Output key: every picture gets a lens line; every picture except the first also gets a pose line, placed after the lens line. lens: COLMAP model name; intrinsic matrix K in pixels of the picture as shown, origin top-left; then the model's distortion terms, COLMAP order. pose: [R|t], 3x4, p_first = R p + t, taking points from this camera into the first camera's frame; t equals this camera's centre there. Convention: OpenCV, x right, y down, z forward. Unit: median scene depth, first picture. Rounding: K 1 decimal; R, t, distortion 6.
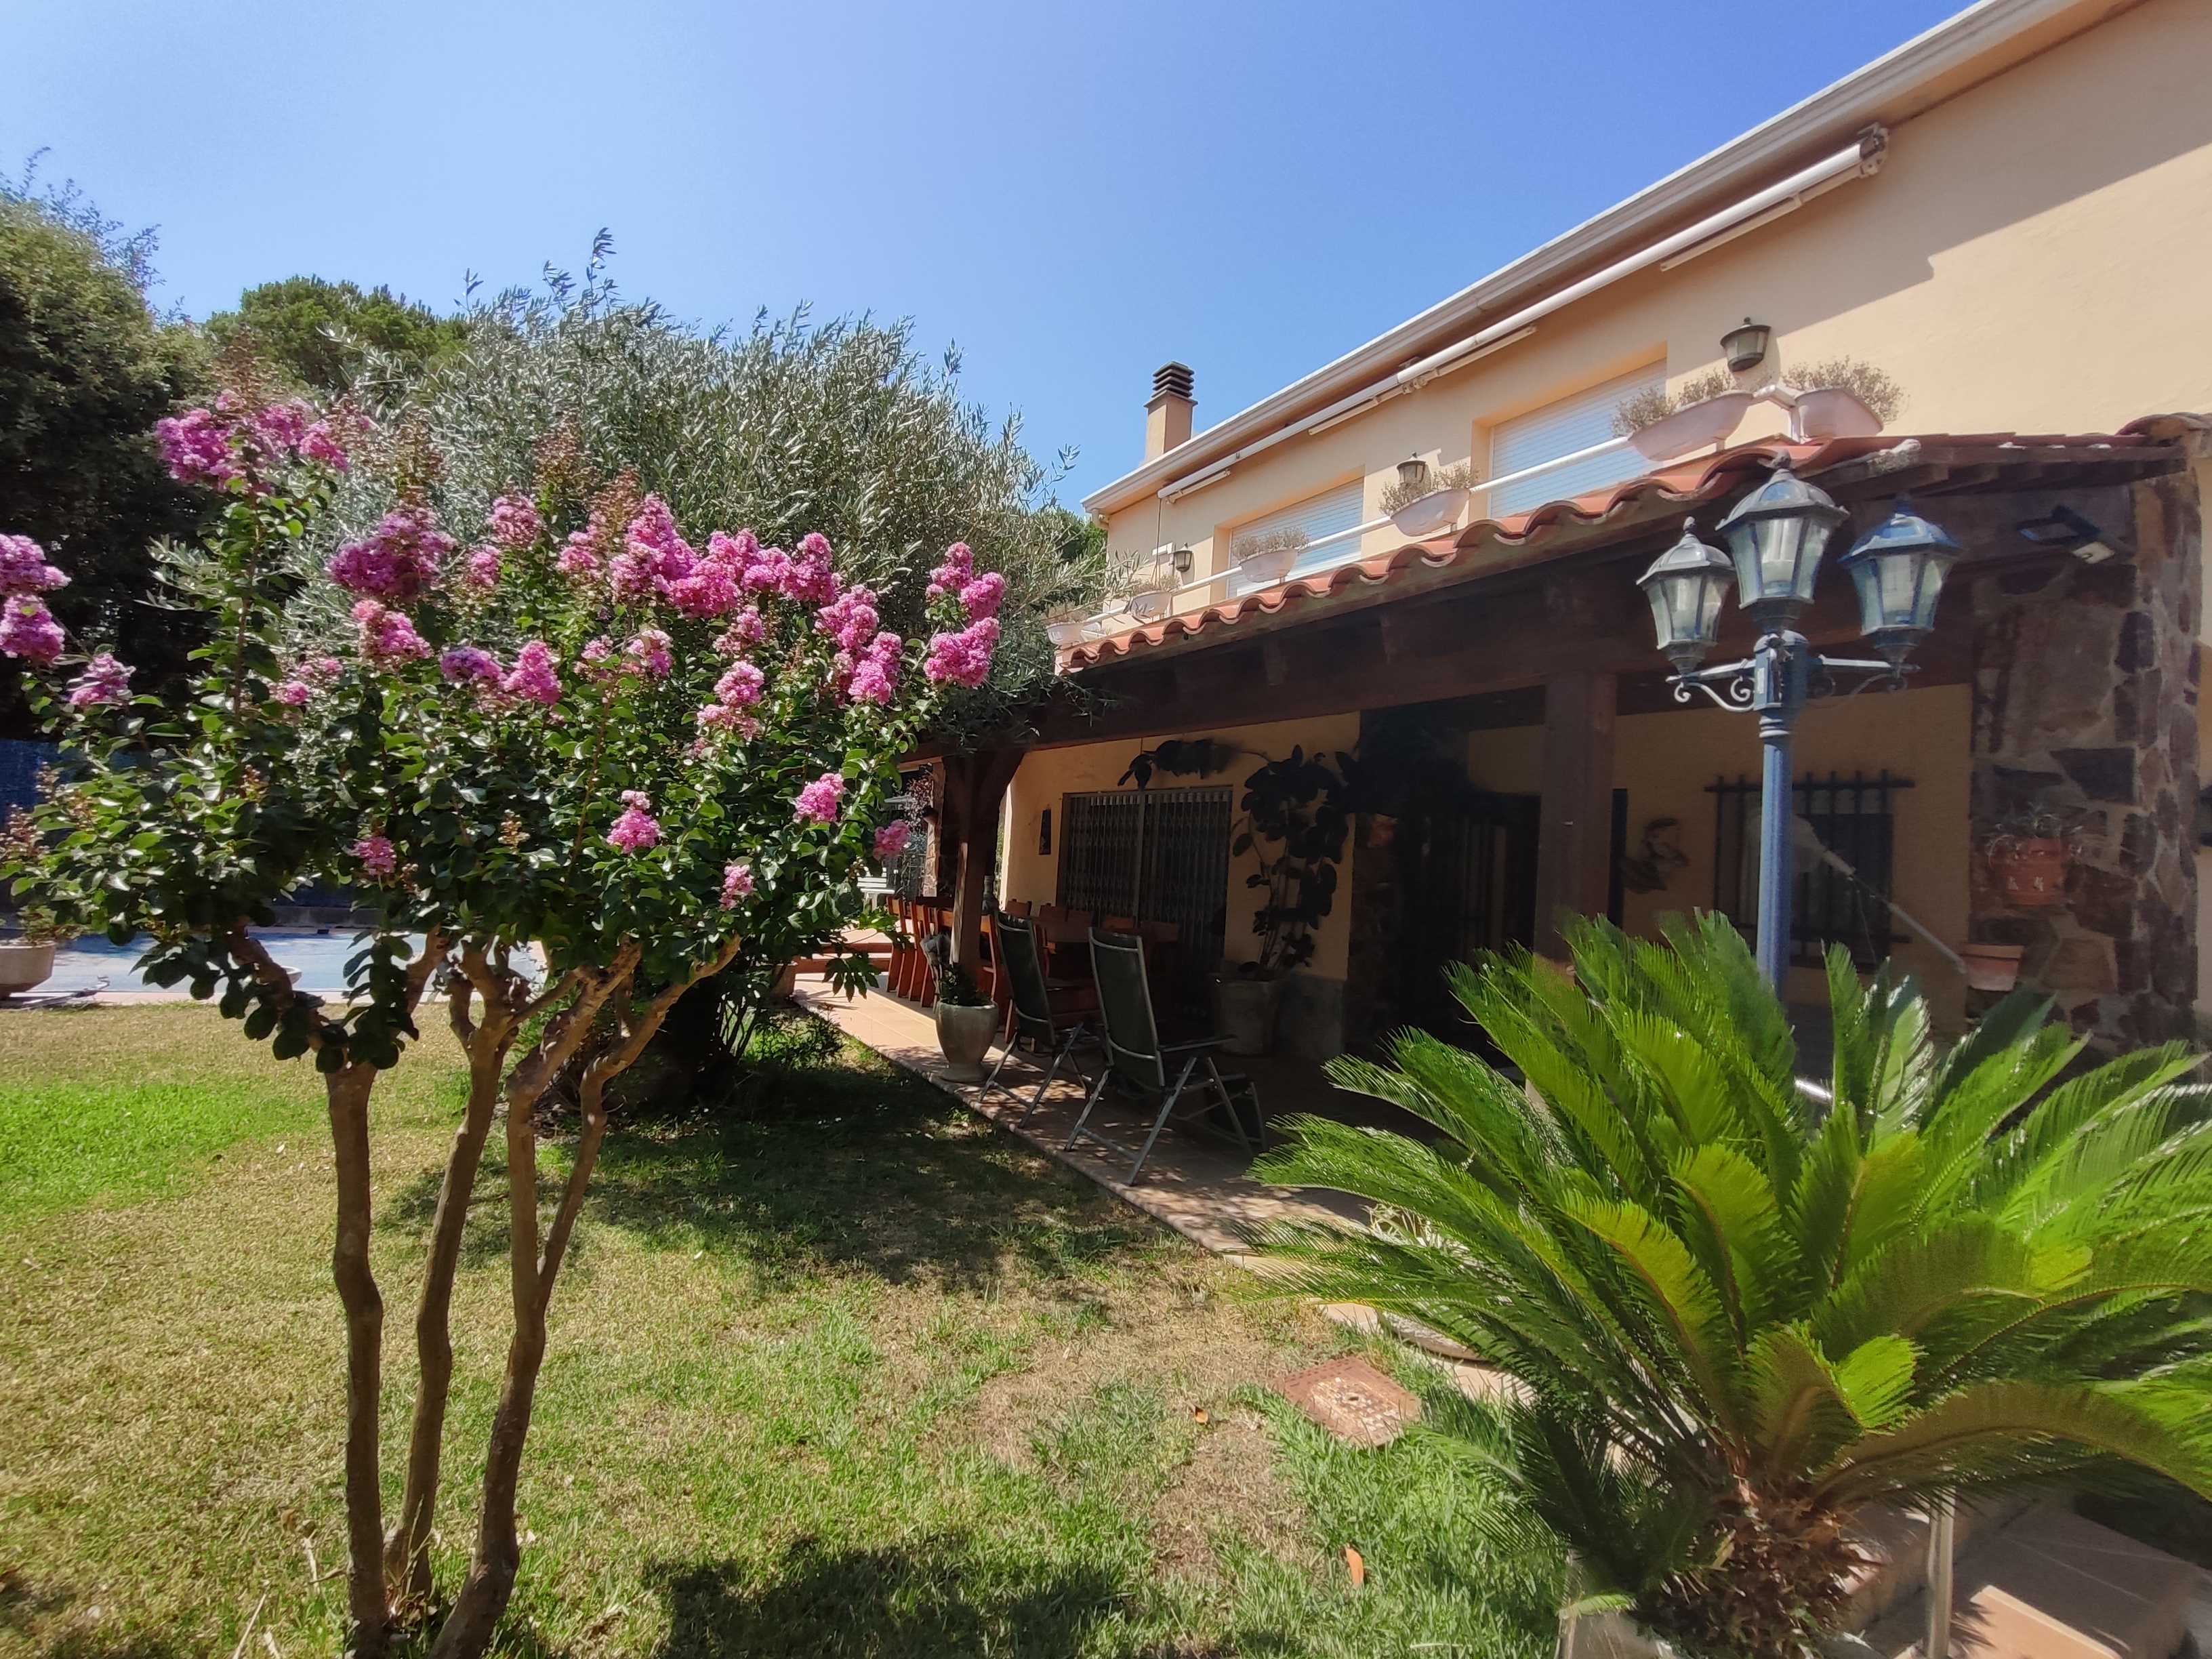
lens RADIAL K [[1004.8, 0, 1109.3], [0, 1004.8, 831.9], [0, 0, 1]] dist [-0.011794, 0.007154]
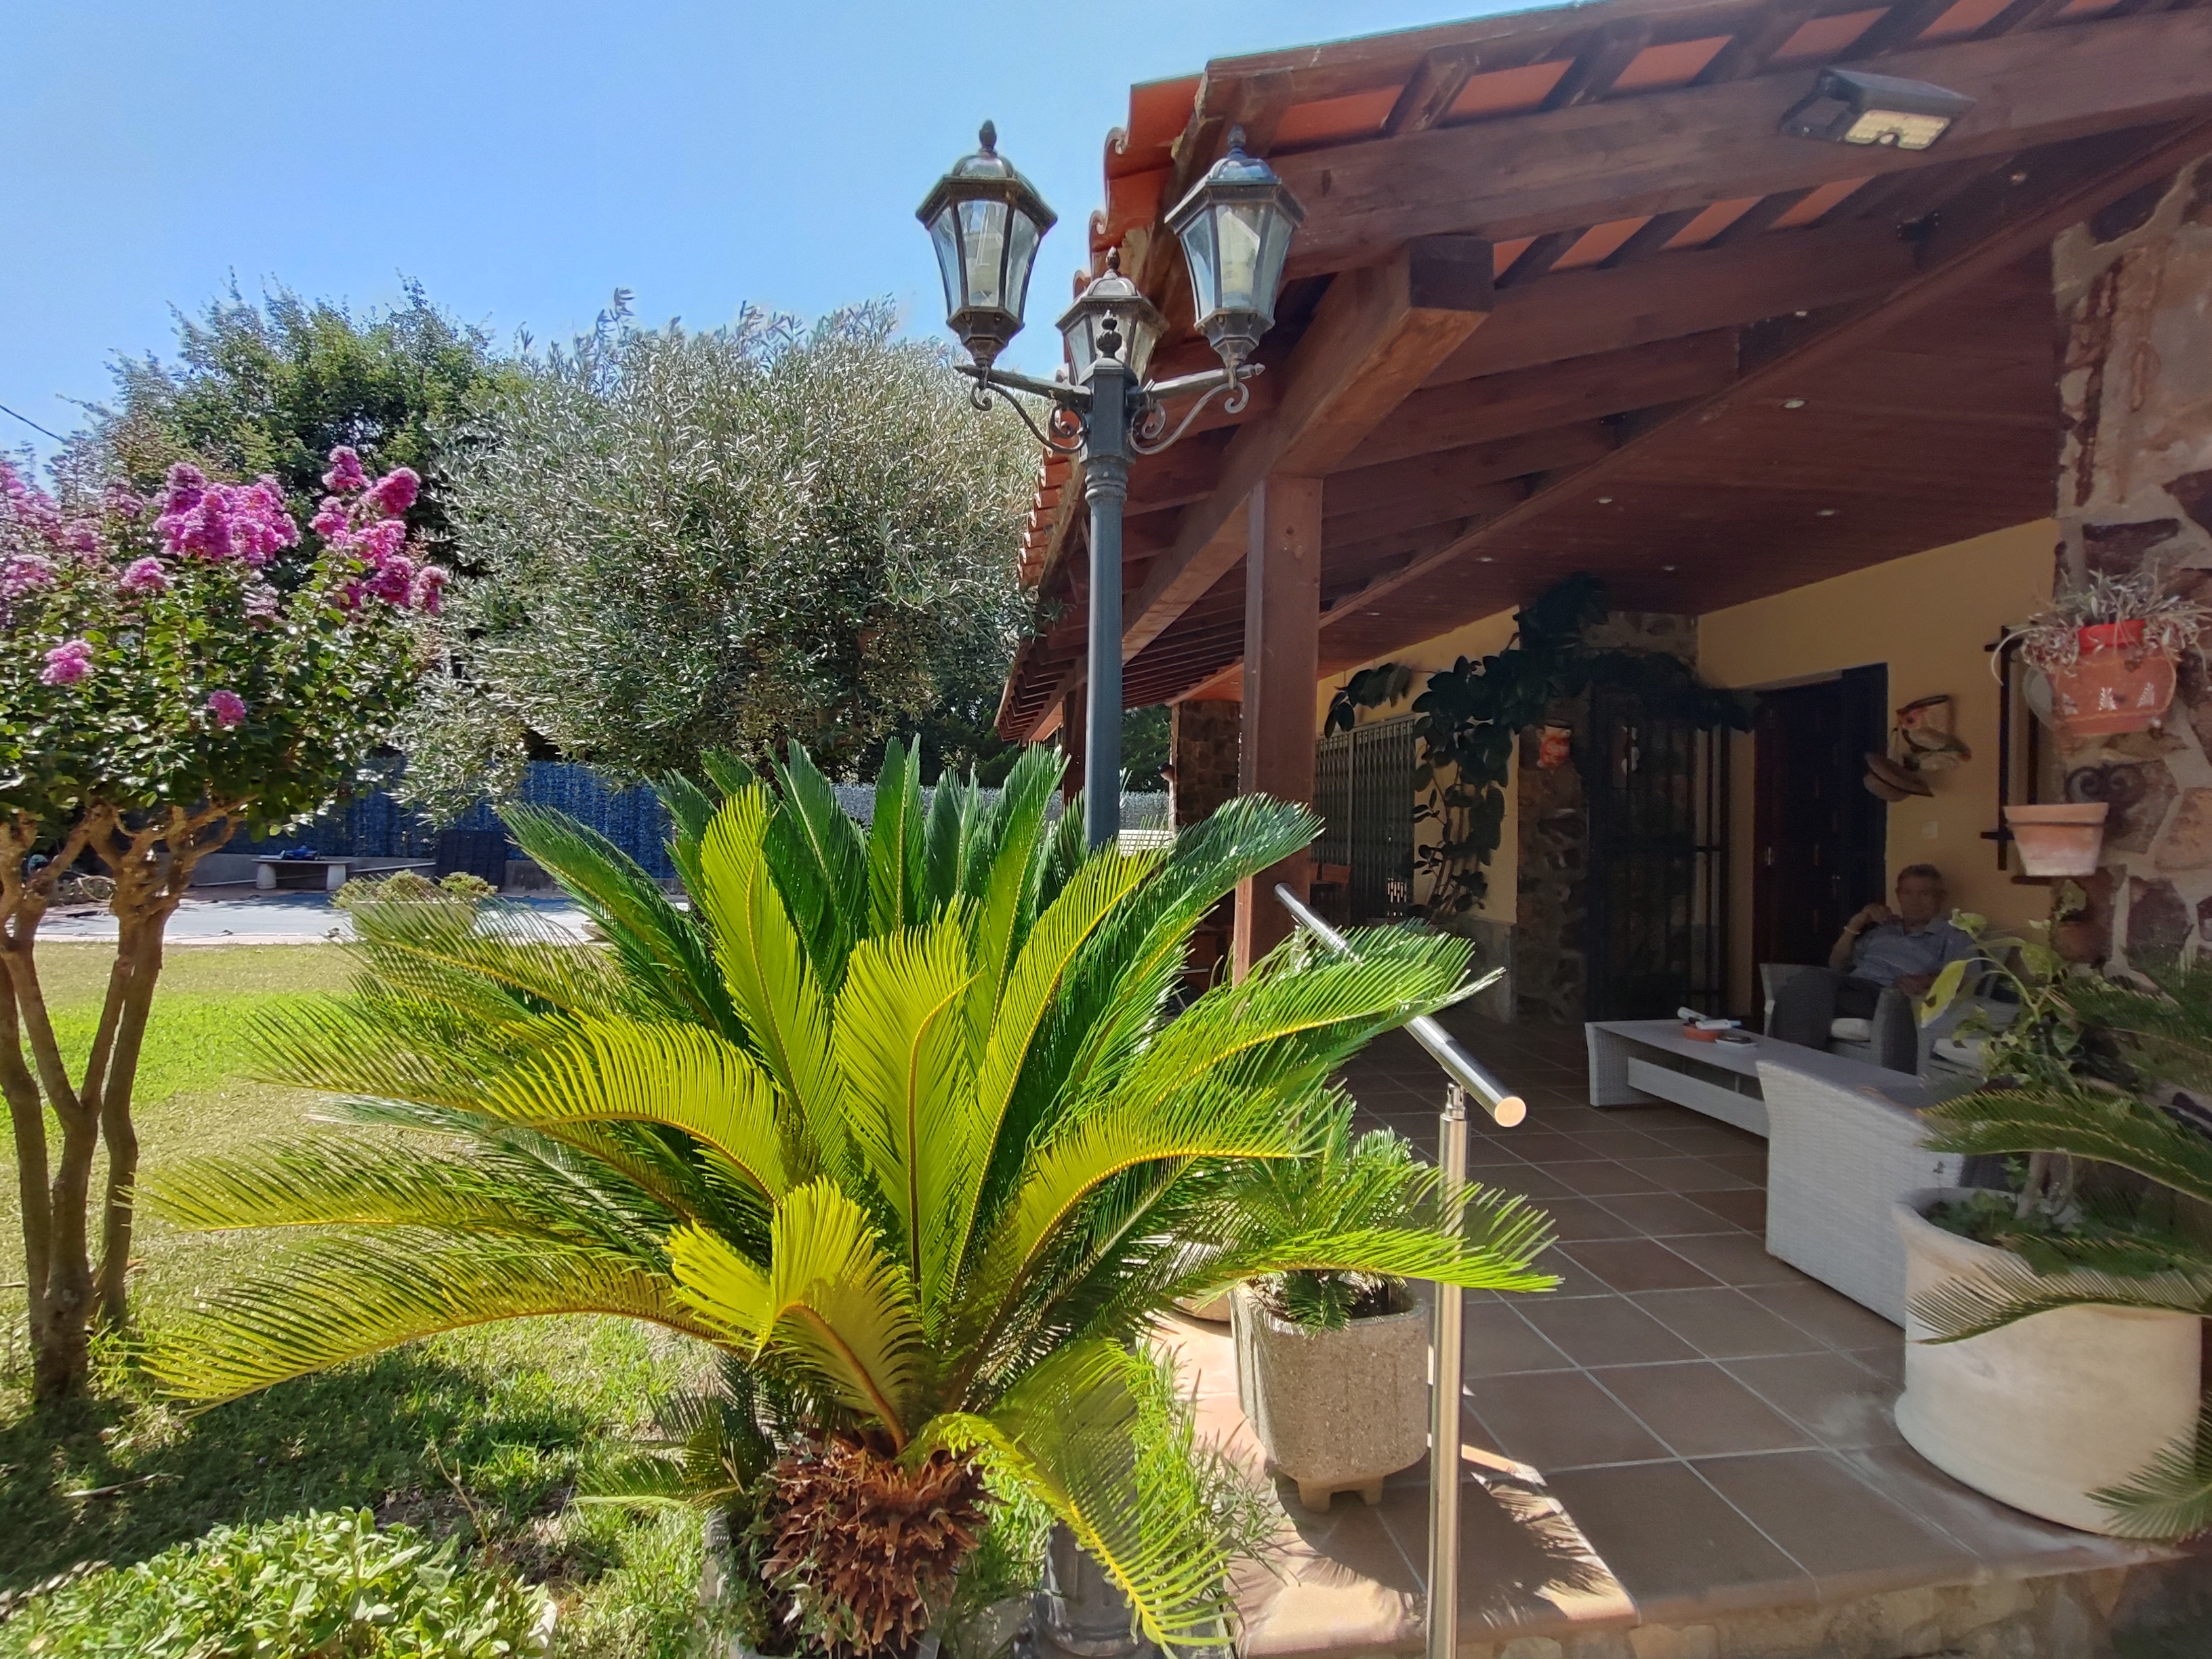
lens RADIAL K [[1004.8, 0, 1102.6], [0, 1004.8, 822.1], [0, 0, 1]] dist [-0.011794, 0.007154]
pose [[0.920317, -0.040865, -0.389032, 0.245616], [0.047341, 0.998854, 0.007069, 0.039173], [0.388298, -0.024923, 0.921197, 0.076023]]
